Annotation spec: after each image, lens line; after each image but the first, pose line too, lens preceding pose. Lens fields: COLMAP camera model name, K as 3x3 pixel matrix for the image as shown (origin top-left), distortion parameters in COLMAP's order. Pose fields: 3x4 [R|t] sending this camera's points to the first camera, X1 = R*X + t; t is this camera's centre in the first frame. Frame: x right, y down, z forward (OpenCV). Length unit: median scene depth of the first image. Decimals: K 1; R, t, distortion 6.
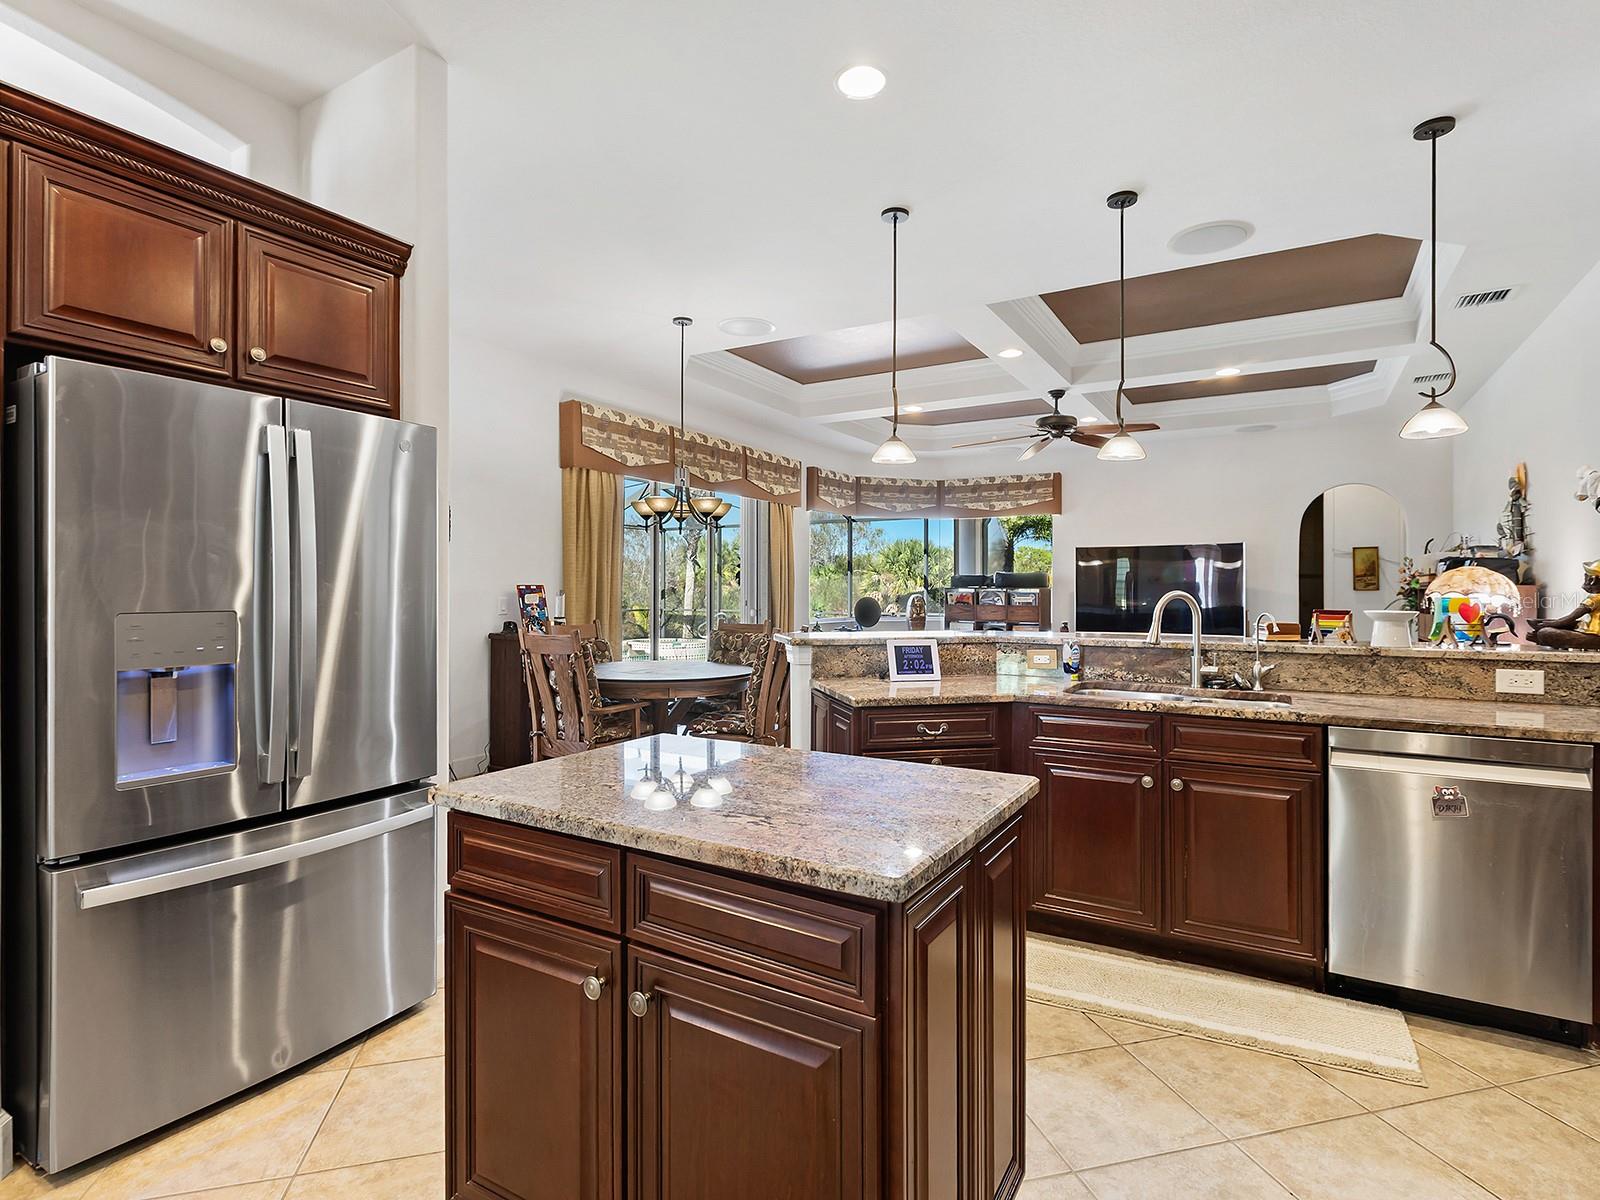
lens RADIAL K [[799.2, 0, 800.0], [0, 799.2, 600.0], [0, 0, 1]] dist [0.011503, 0.000252]
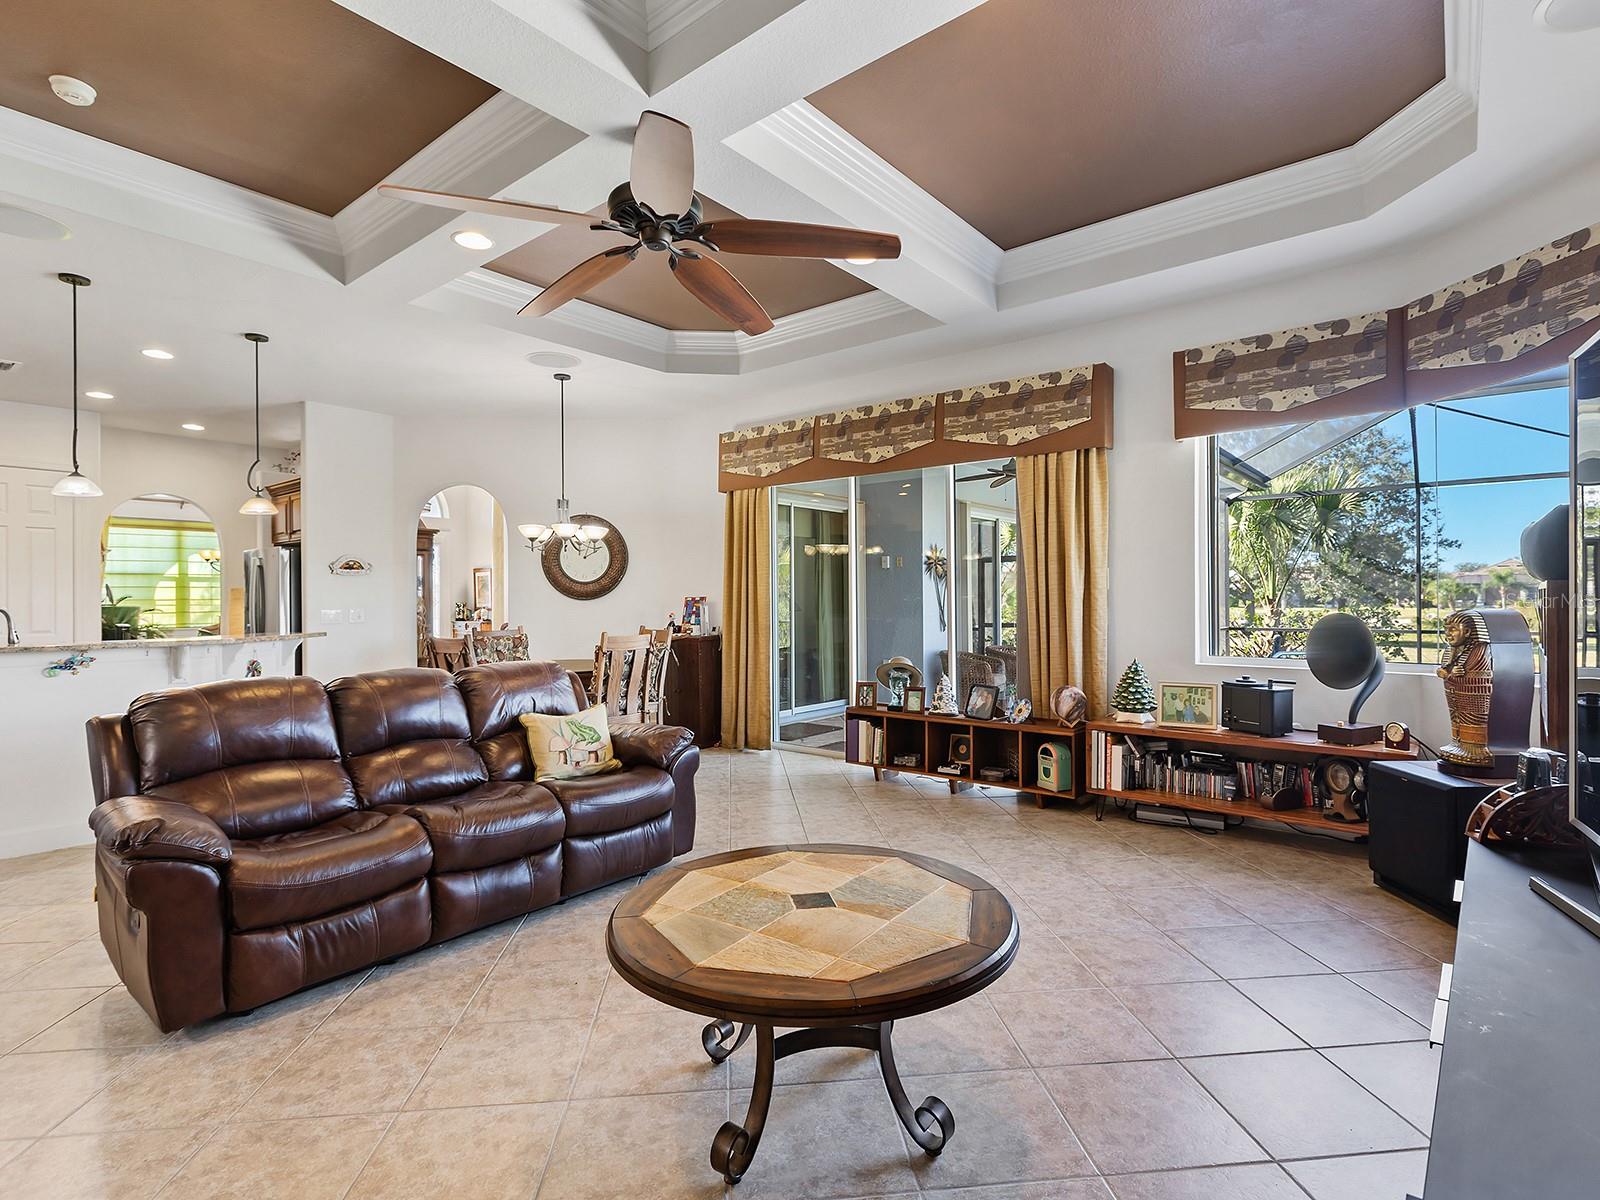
lens RADIAL K [[799.2, 0, 800.0], [0, 799.2, 600.0], [0, 0, 1]] dist [0.011503, 0.000252]
pose [[-0.129806, 0.006413, -0.991519, 0.539375], [-0.000639, 0.999978, 0.006552, -0.011614], [0.991539, 0.001484, -0.129799, 0.803429]]
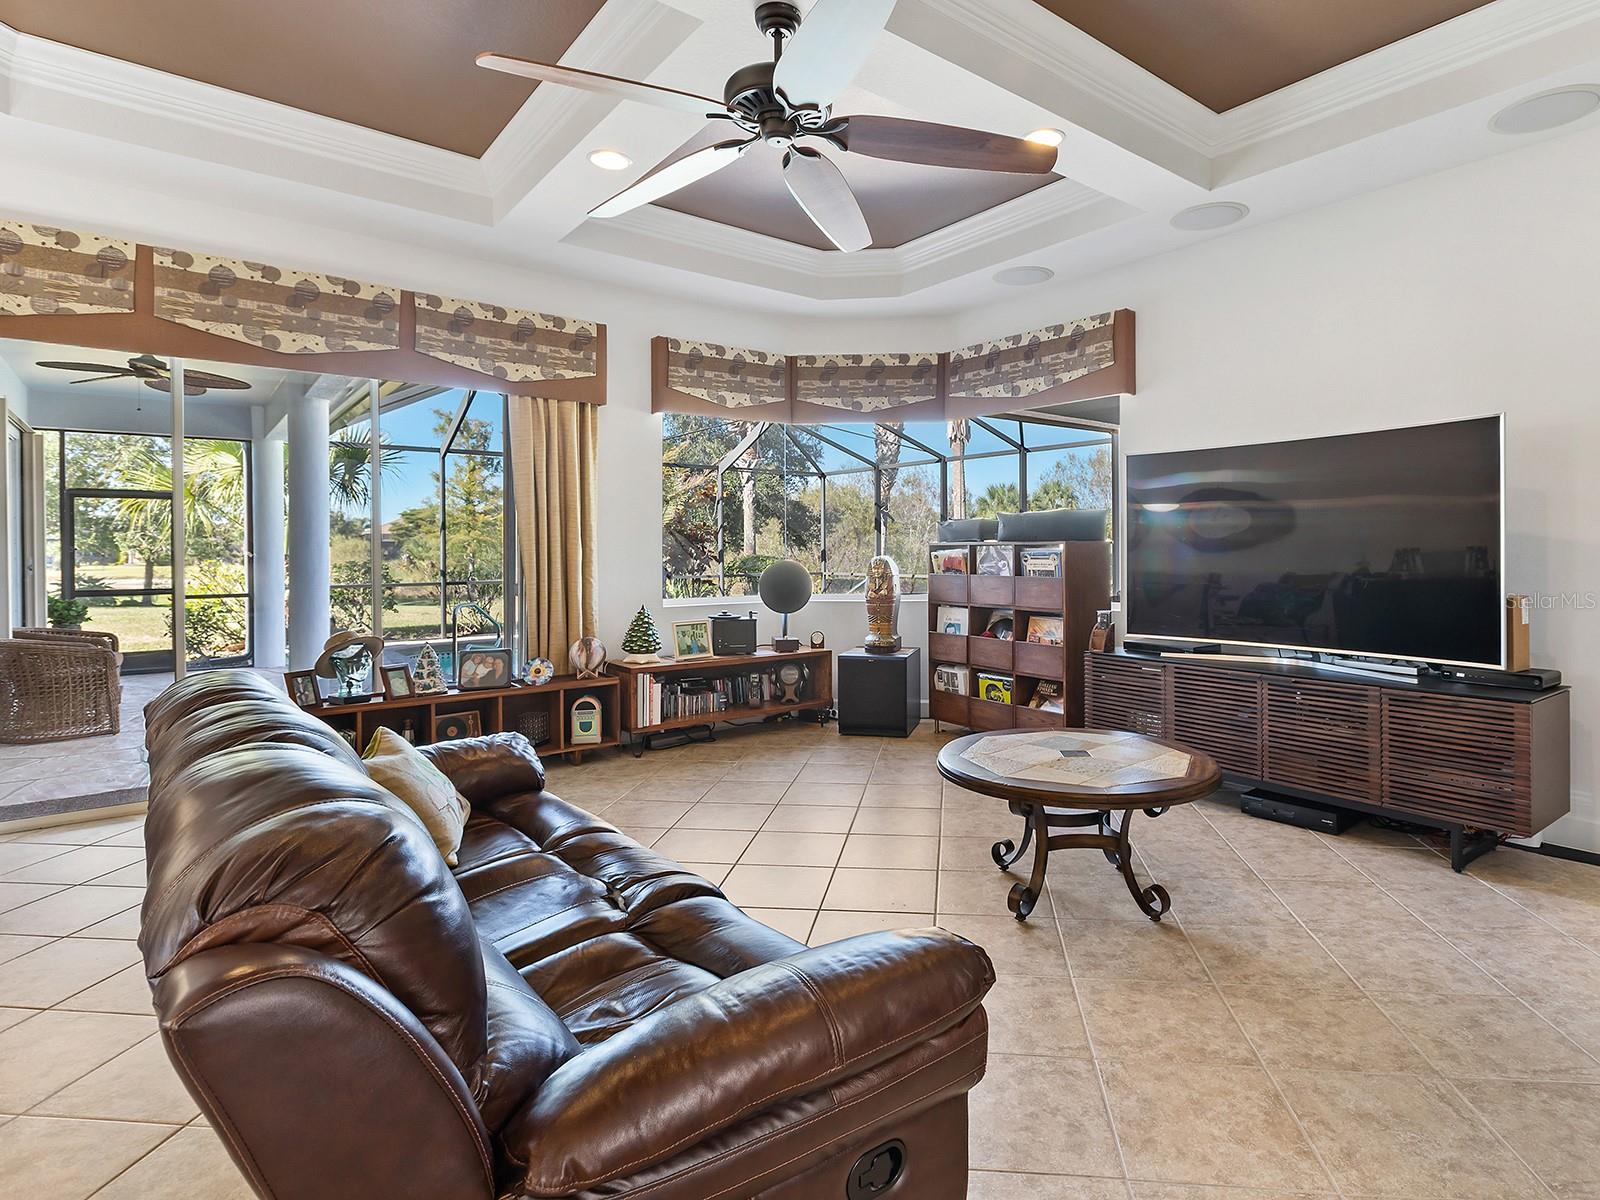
lens RADIAL K [[798.3, 0, 861.0], [0, 798.3, 554.3], [0, 0, 1]] dist [0.002384, 0.001269]
pose [[0.931891, 0.004687, -0.362708, 0.357046], [-0.003514, 0.999986, 0.003892, -0.009309], [0.362721, -0.002353, 0.931895, 0.491103]]
